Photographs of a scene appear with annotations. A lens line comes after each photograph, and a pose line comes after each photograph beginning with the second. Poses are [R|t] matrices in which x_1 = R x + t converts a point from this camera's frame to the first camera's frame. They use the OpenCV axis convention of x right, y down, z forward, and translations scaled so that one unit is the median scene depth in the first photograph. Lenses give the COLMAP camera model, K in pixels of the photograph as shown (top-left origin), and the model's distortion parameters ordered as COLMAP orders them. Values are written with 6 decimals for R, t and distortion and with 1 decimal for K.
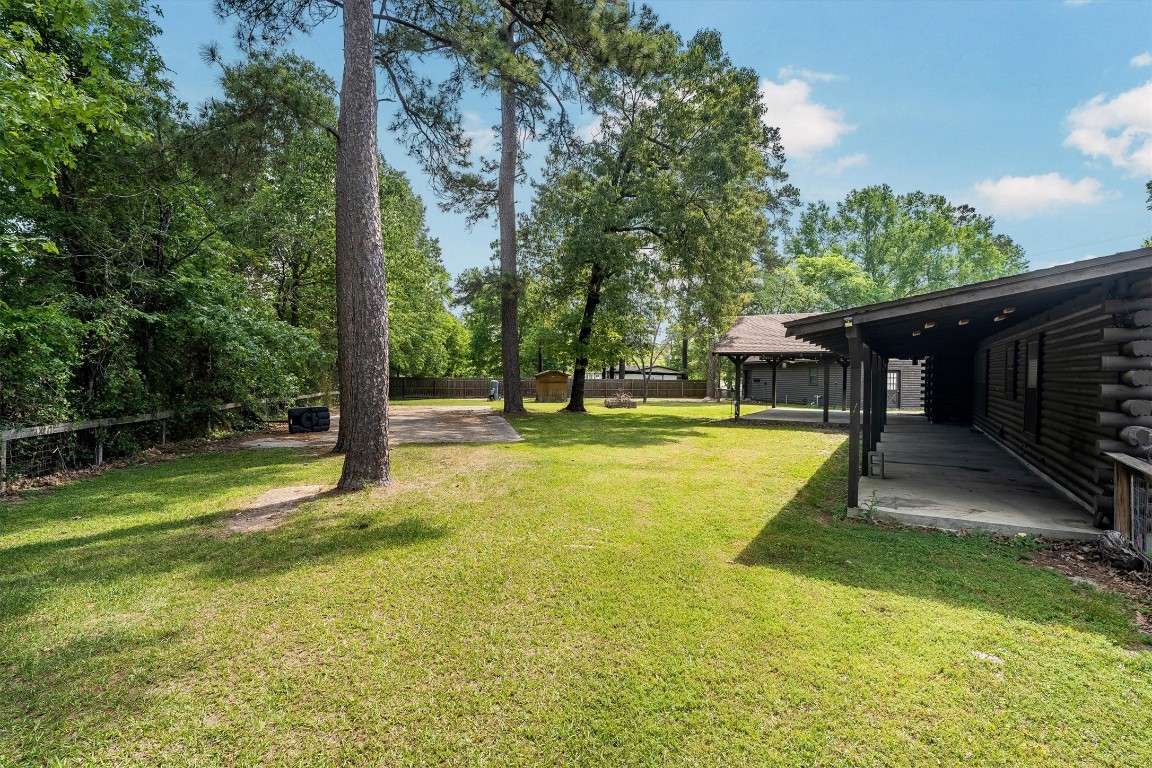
lens RADIAL K [[504.7, 0, 570.7], [0, 504.7, 382.0], [0, 0, 1]] dist [-0.001238, -0.000052]
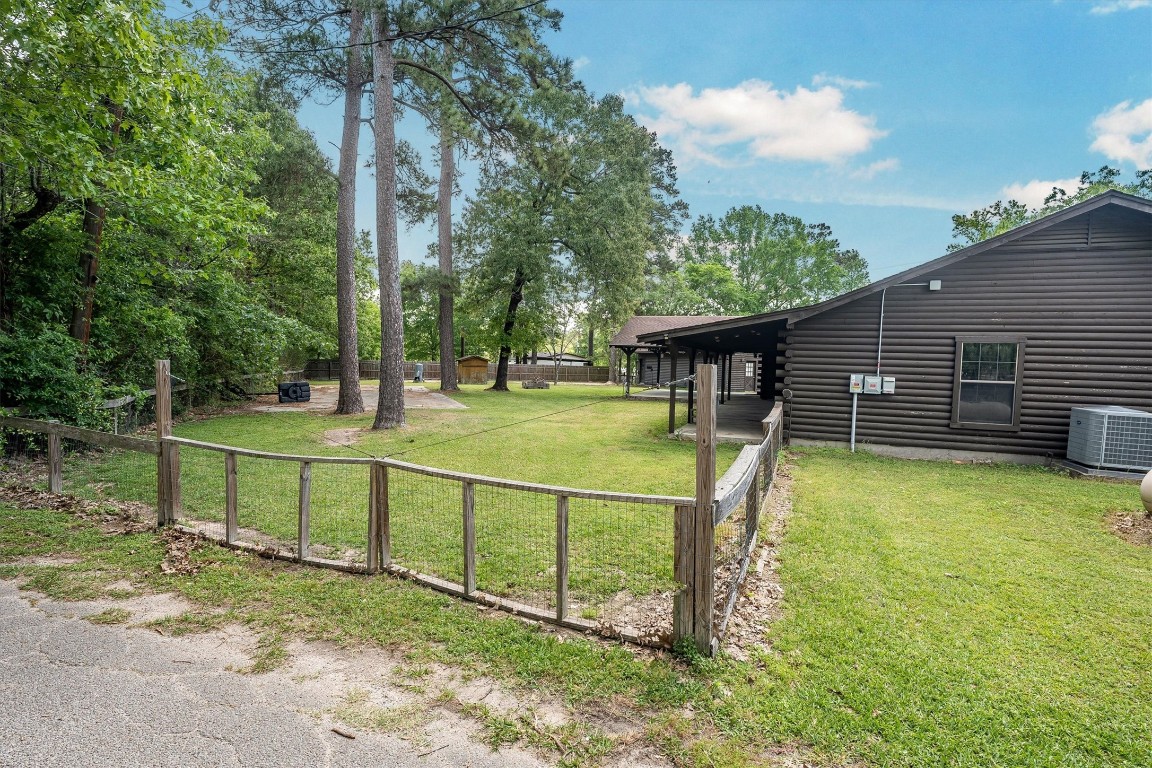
lens RADIAL K [[483.4, 0, 571.8], [0, 483.4, 349.1], [0, 0, 1]] dist [-0.029706, 0.004896]
pose [[0.983298, 0.022009, 0.180665, -0.025485], [-0.015220, 0.999128, -0.038881, 0.001467], [-0.181364, 0.035482, 0.982776, -0.130576]]
